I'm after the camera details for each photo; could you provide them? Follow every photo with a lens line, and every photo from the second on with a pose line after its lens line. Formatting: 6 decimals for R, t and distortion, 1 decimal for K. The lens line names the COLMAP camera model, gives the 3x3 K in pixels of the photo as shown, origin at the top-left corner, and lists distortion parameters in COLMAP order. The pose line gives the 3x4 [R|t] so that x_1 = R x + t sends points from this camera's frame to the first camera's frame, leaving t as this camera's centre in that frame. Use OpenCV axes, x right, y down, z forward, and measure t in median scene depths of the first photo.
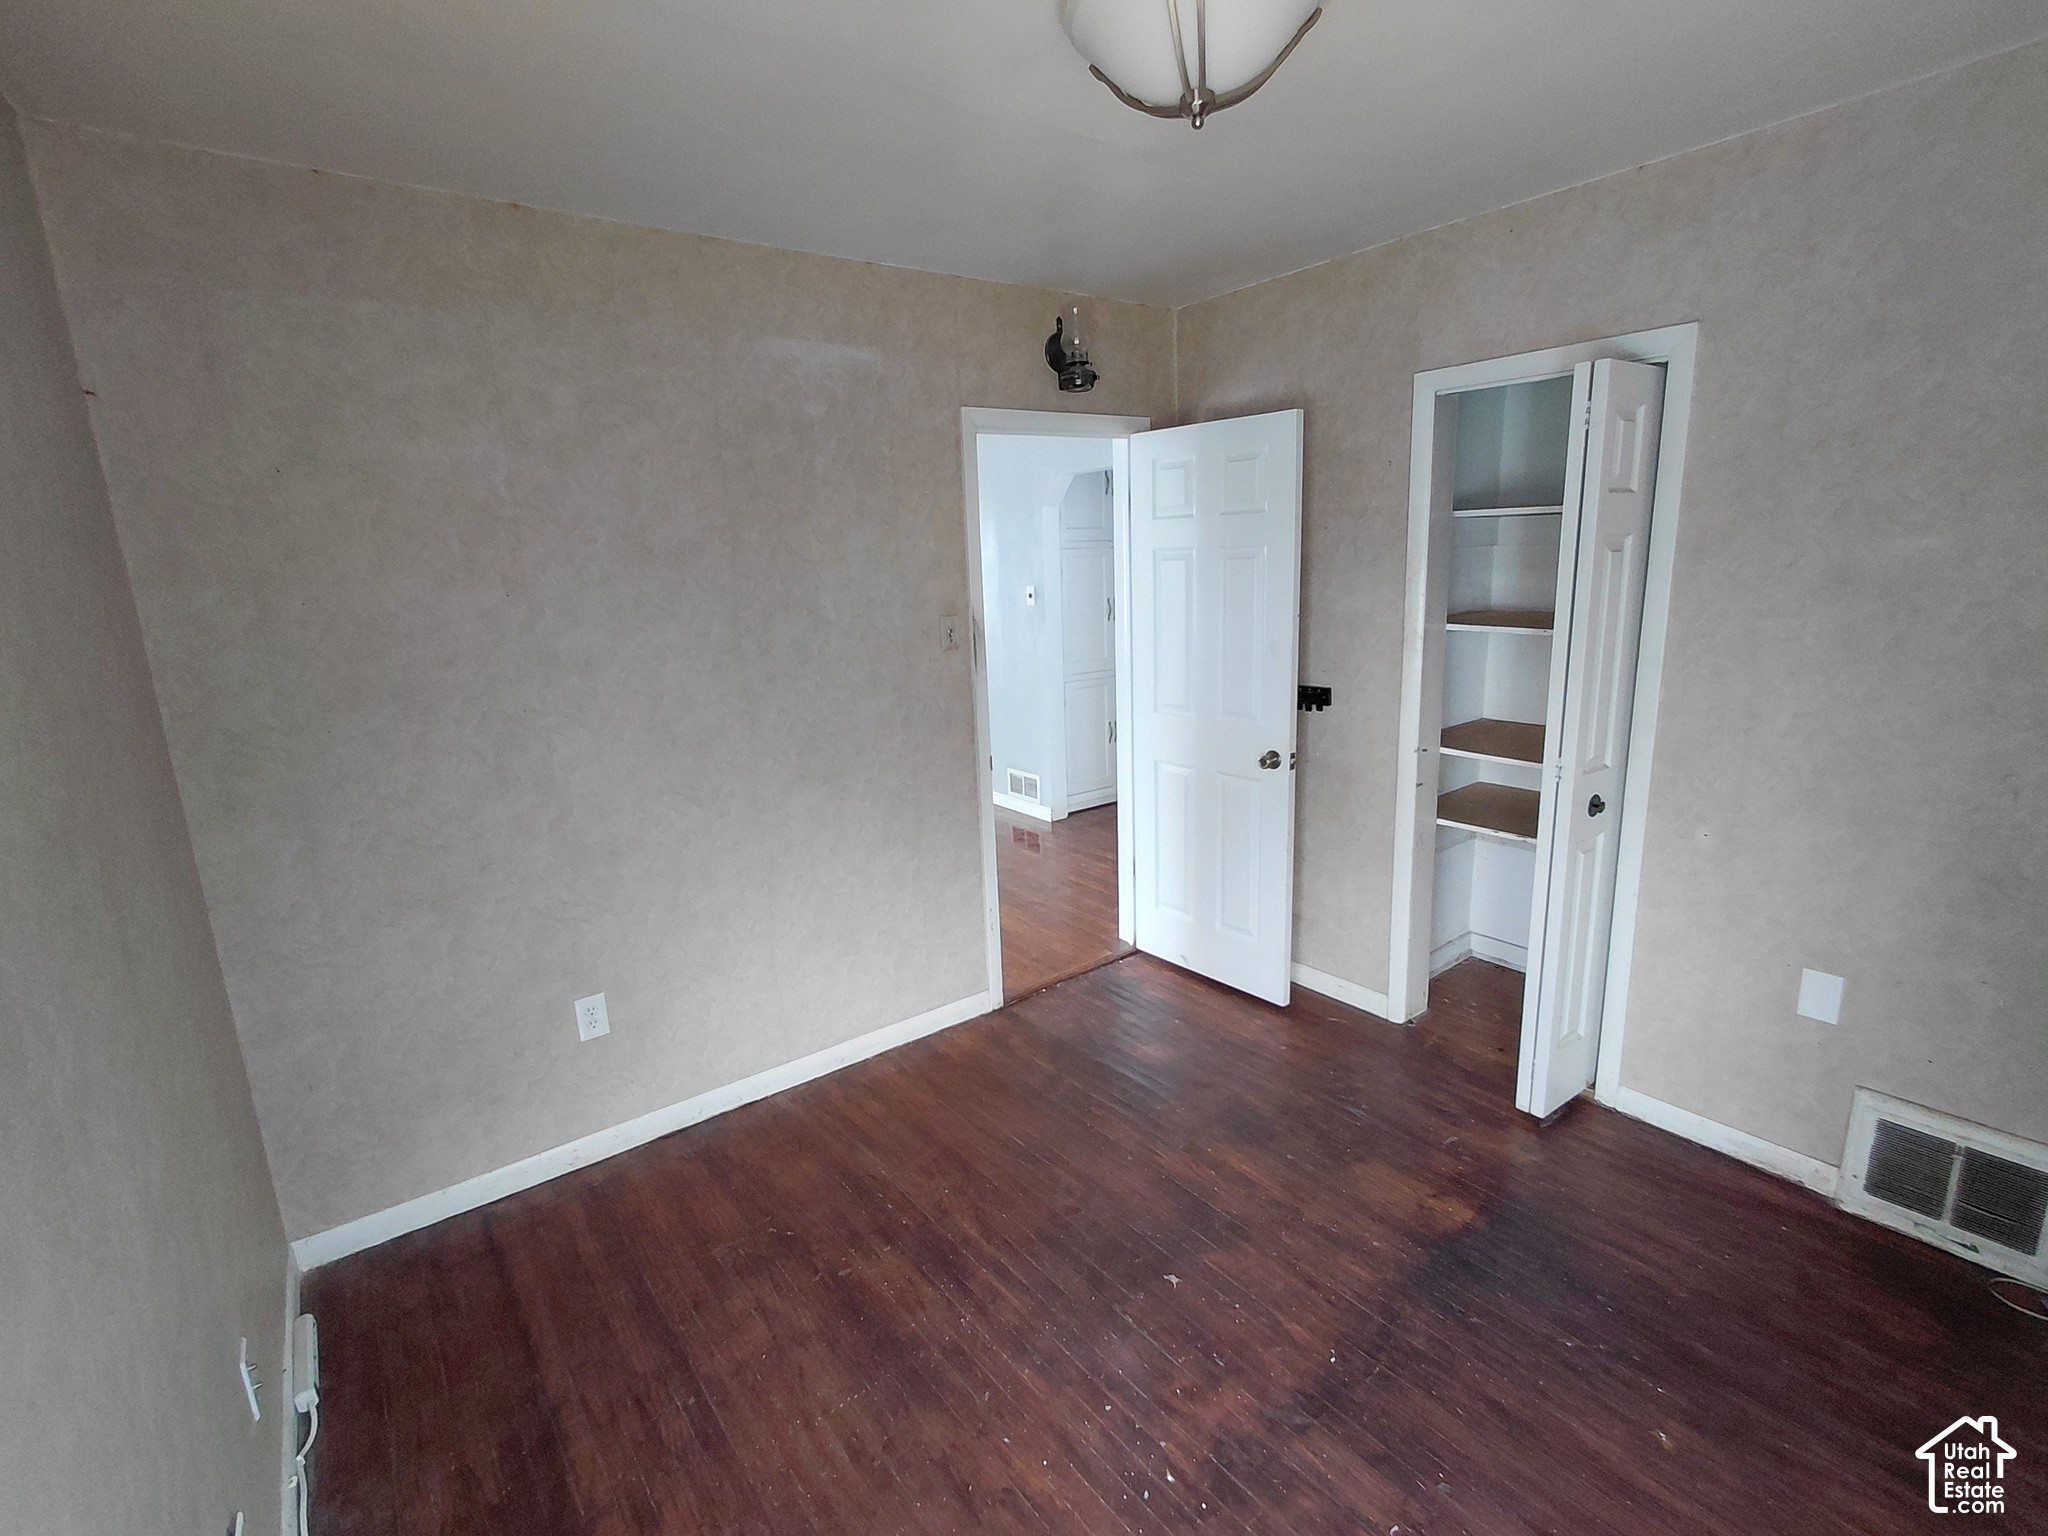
lens RADIAL K [[960.0, 0, 1024.1], [0, 960.0, 769.9], [0, 0, 1]] dist [-0.000524, 0.001087]
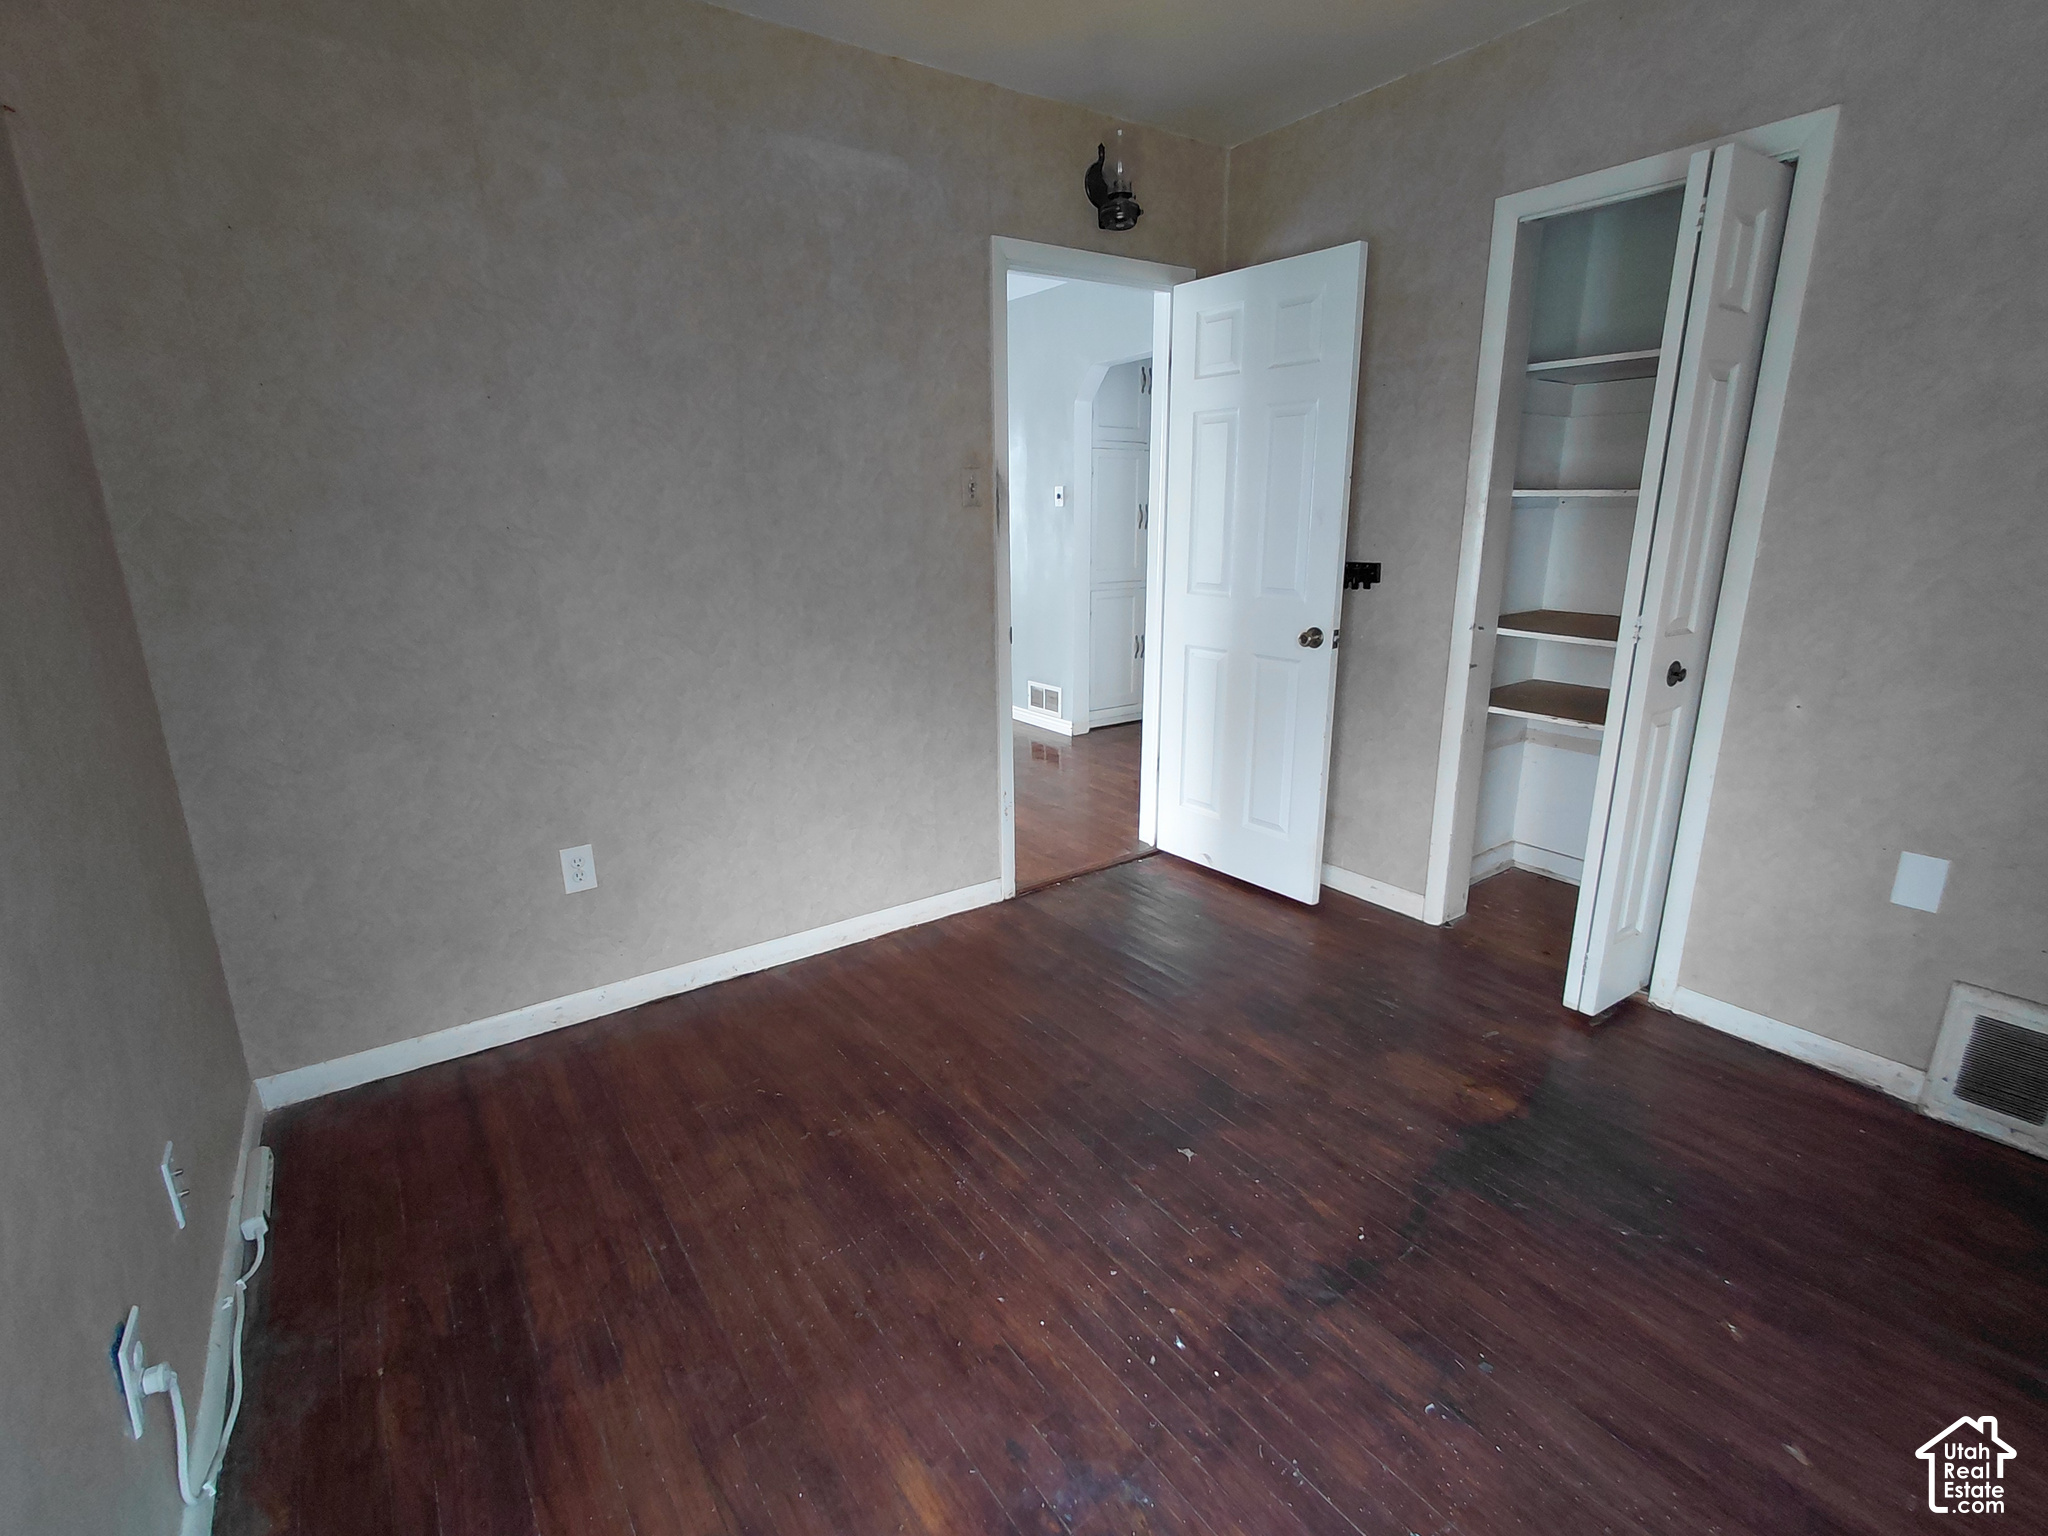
lens RADIAL K [[960.0, 0, 1024.4], [0, 960.0, 765.9], [0, 0, 1]] dist [-0.000524, 0.001087]
pose [[0.999158, 0.035422, -0.020695, 0.003430], [-0.034450, 0.998367, 0.045568, 0.106445], [0.022276, -0.044816, 0.998747, 0.079341]]
